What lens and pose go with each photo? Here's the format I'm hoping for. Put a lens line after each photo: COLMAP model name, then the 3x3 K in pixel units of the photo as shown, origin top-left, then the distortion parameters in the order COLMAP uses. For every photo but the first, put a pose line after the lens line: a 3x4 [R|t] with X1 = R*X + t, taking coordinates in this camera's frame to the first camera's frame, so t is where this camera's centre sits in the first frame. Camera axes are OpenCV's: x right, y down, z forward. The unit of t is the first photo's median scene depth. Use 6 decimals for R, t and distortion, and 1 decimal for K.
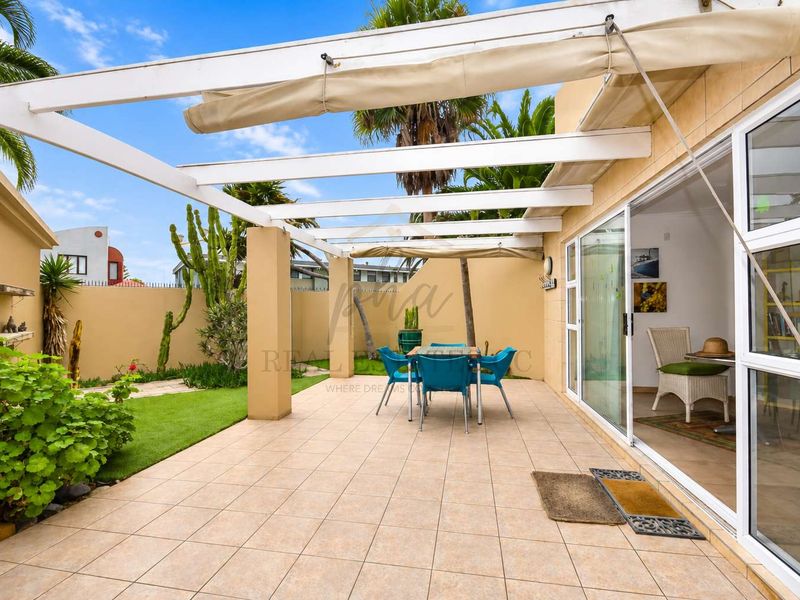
lens RADIAL K [[414.0, 0, 394.2], [0, 414.0, 300.2], [0, 0, 1]] dist [0.000146, 0.001204]
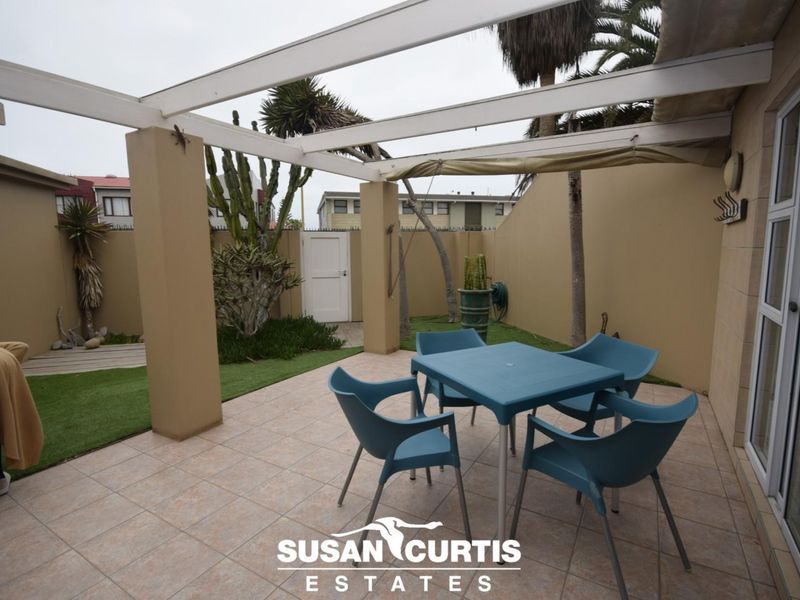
lens RADIAL K [[427.5, 0, 400.3], [0, 427.5, 301.0], [0, 0, 1]] dist [-0.002545, -0.000603]
pose [[0.936674, 0.041767, -0.347702, 0.201667], [0.011000, 0.988863, 0.148419, -0.015318], [0.350029, -0.142846, 0.925783, 0.417645]]
